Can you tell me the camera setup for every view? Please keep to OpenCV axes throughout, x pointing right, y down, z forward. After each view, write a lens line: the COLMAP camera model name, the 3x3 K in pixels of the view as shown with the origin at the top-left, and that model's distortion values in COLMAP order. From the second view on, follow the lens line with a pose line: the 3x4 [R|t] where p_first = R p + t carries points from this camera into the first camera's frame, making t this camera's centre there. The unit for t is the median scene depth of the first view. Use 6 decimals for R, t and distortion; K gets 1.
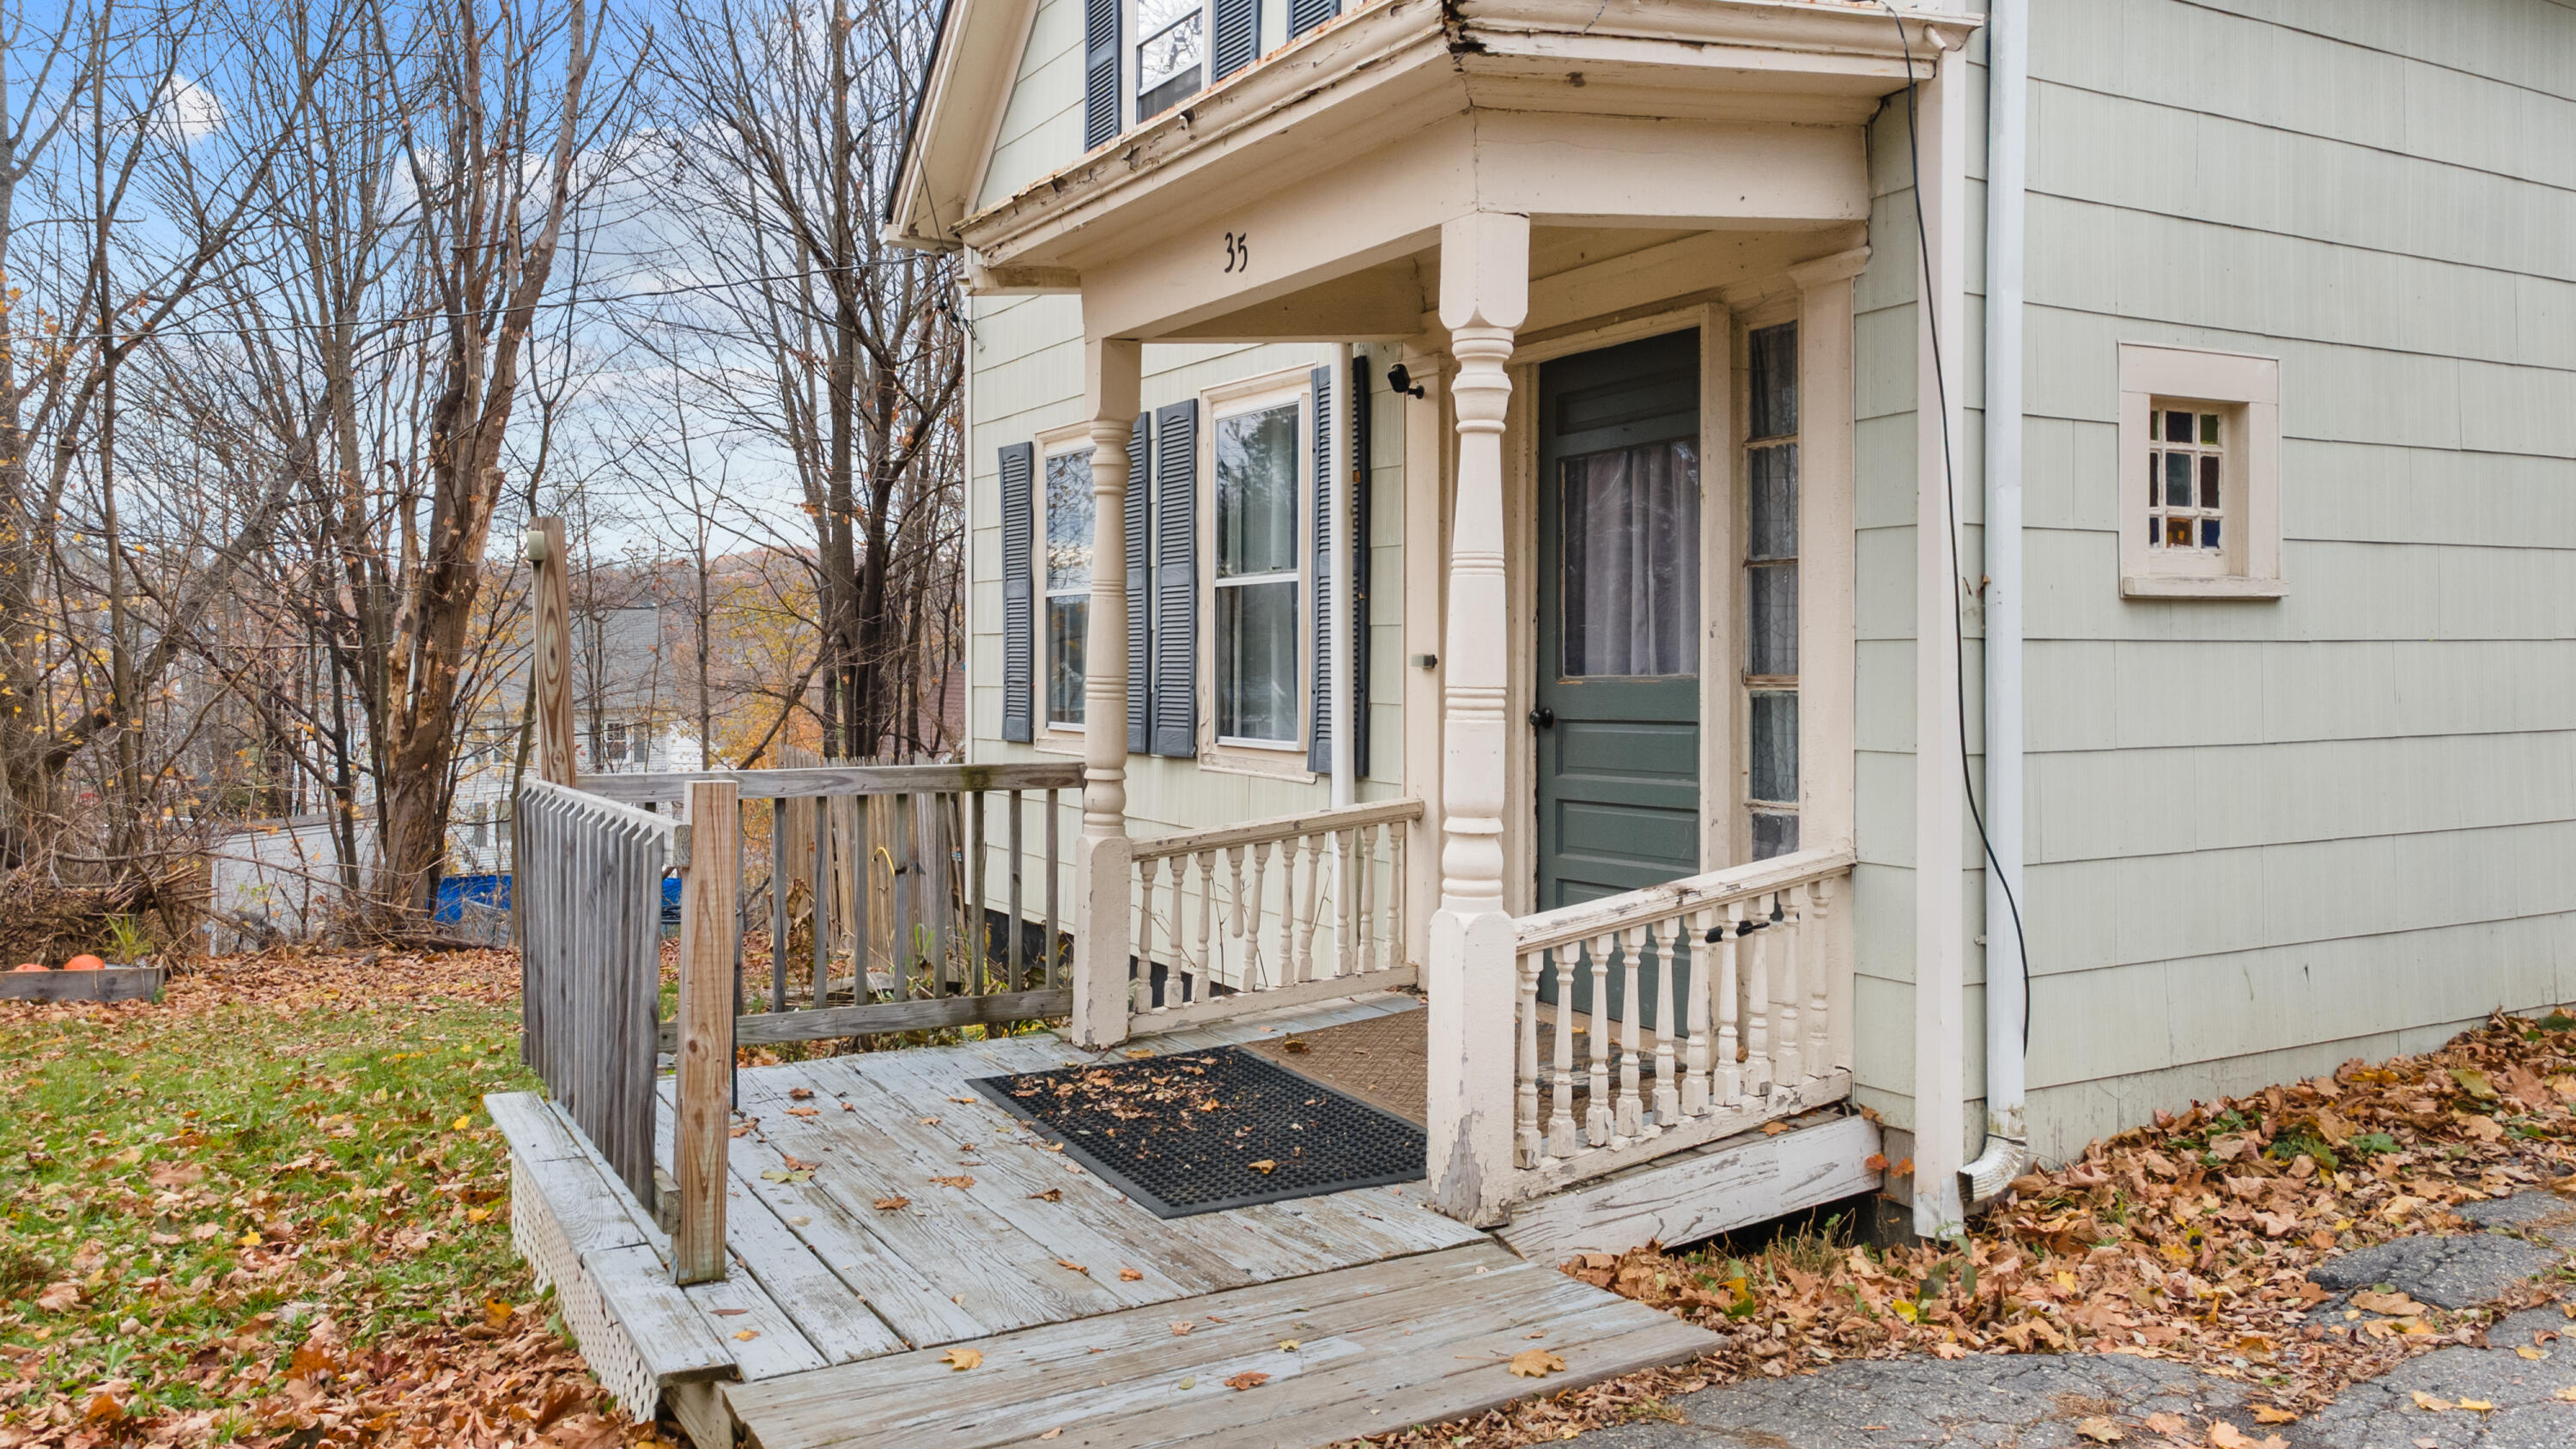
lens RADIAL K [[1911.1, 0, 1288.0], [0, 1911.1, 724.5], [0, 0, 1]] dist [0.000316, 0.039888]
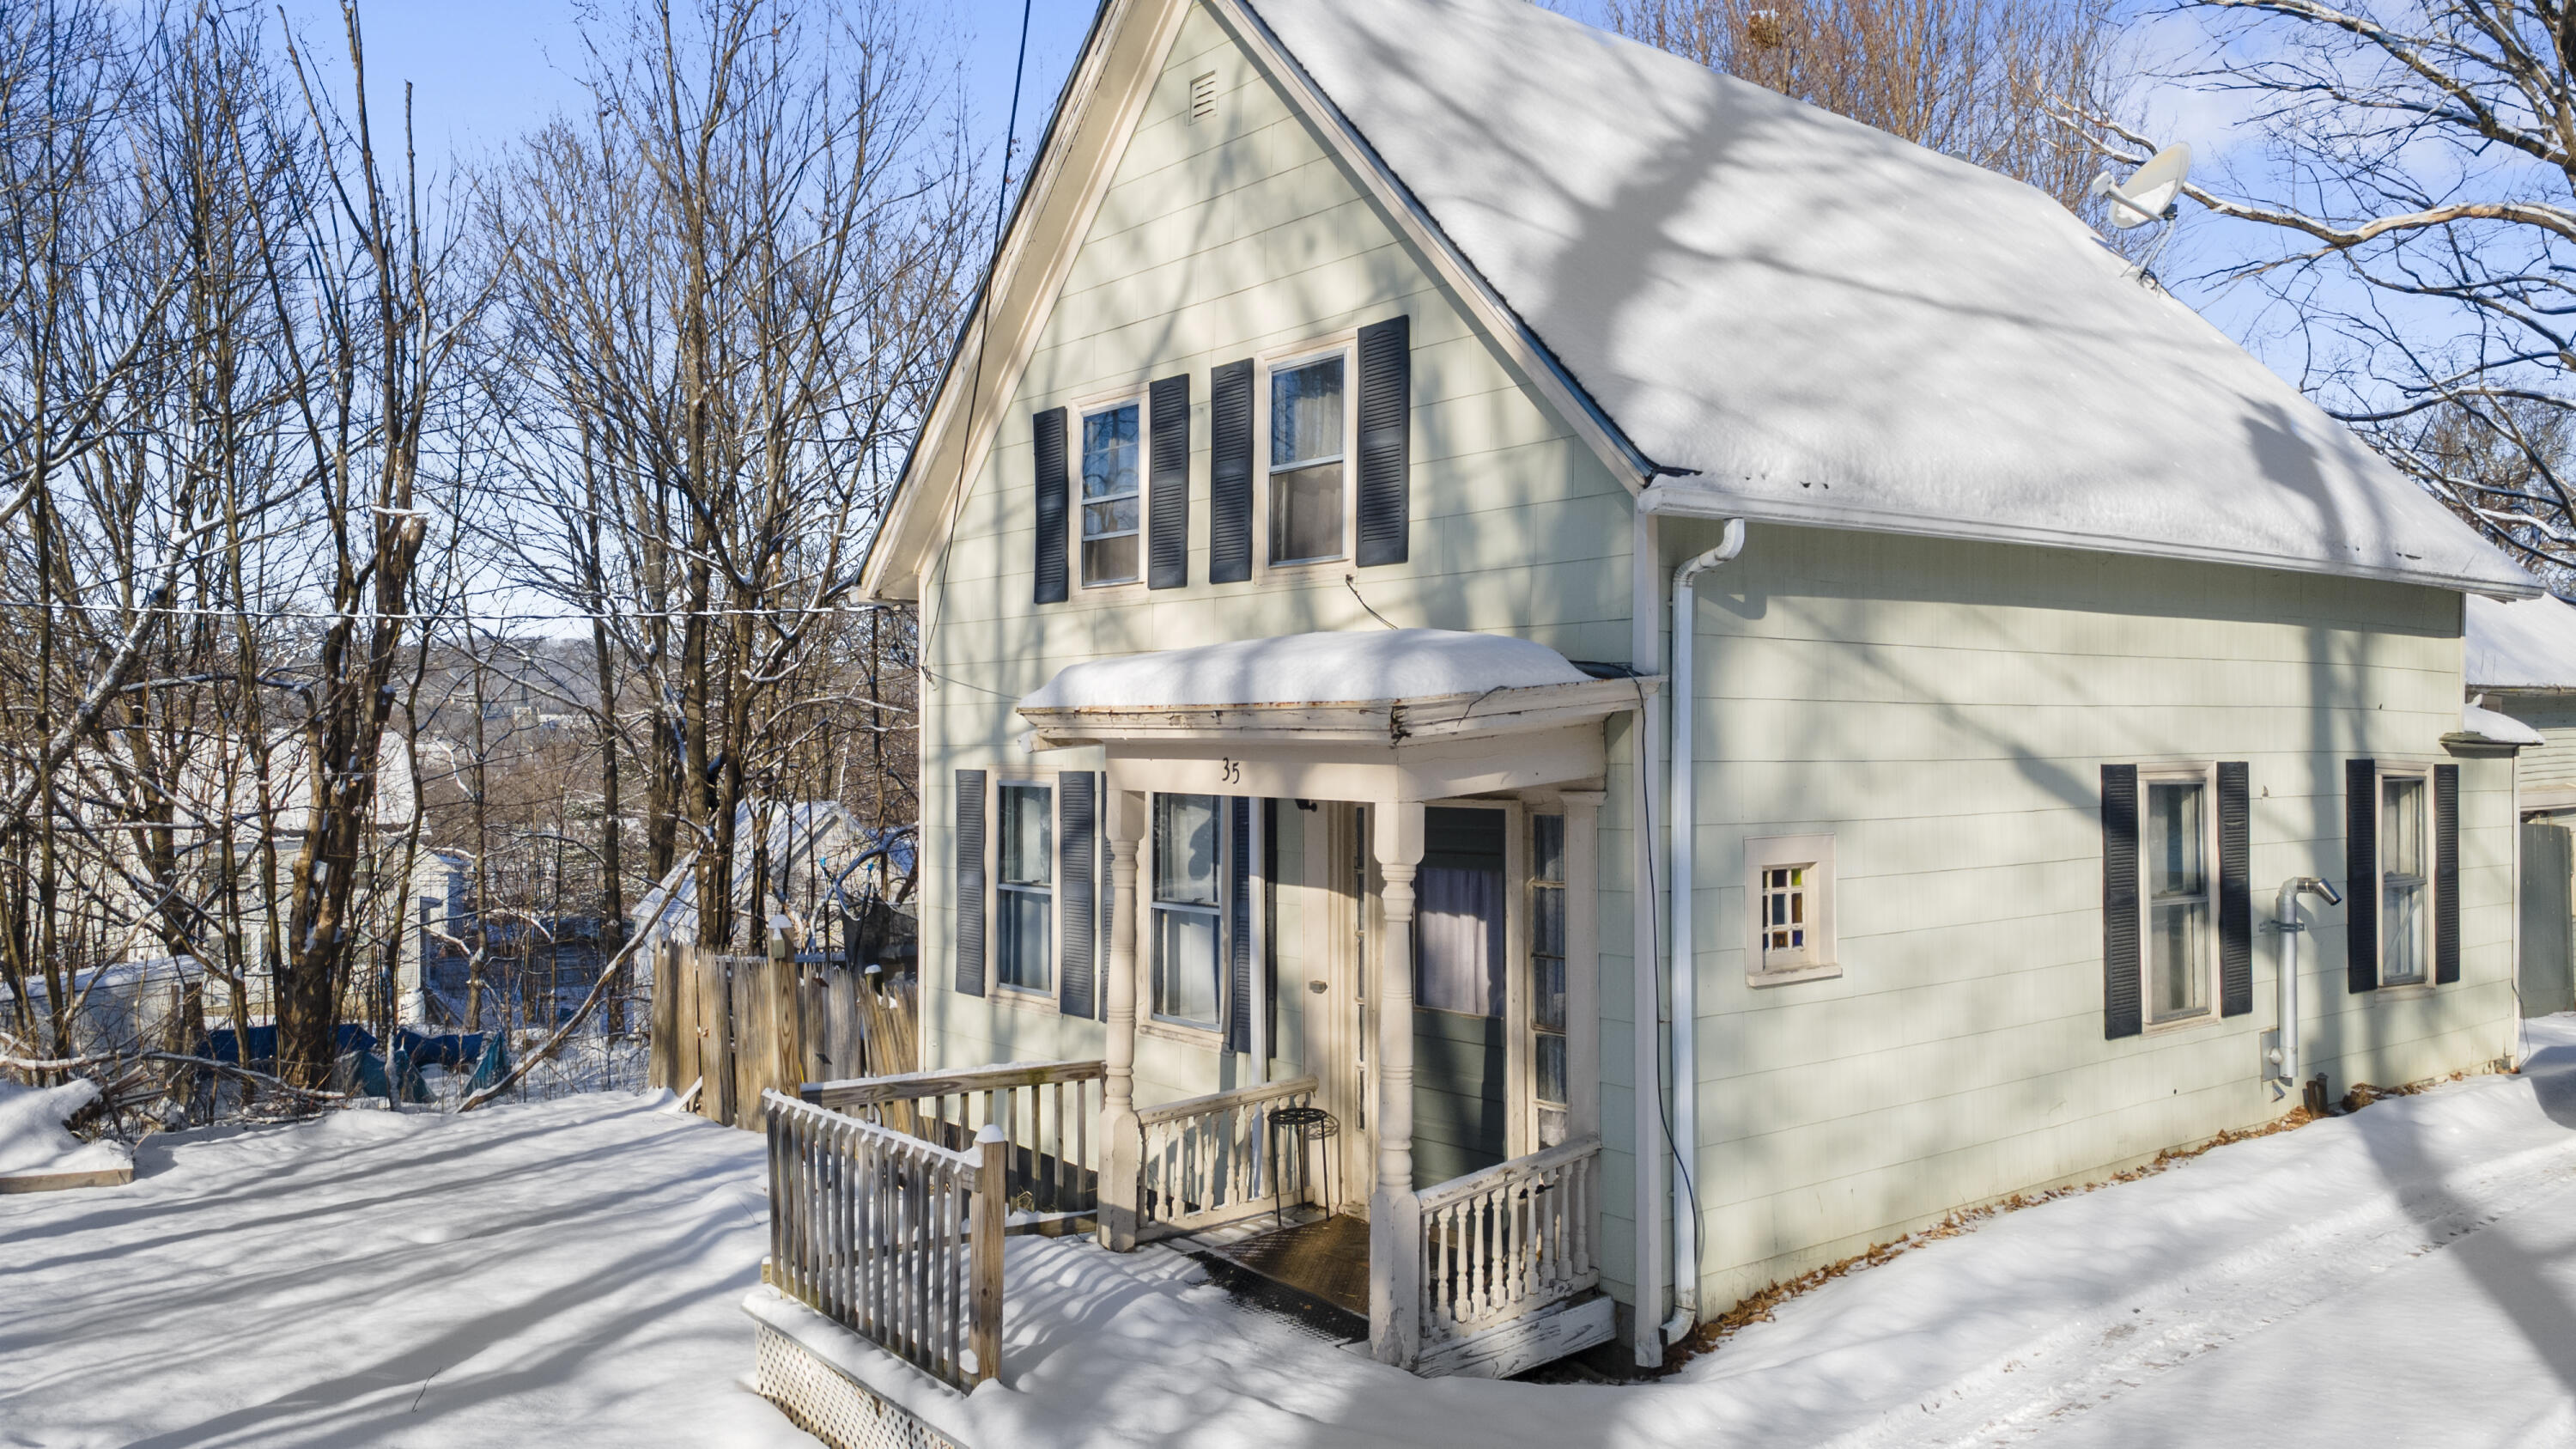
lens RADIAL K [[1911.1, 0, 1288.0], [0, 1911.1, 724.5], [0, 0, 1]] dist [0.000316, 0.039888]
pose [[0.990021, 0.004909, 0.140835, -0.214749], [0.001475, 0.998978, -0.045185, -0.217385], [-0.140912, 0.044942, 0.989002, -0.645284]]
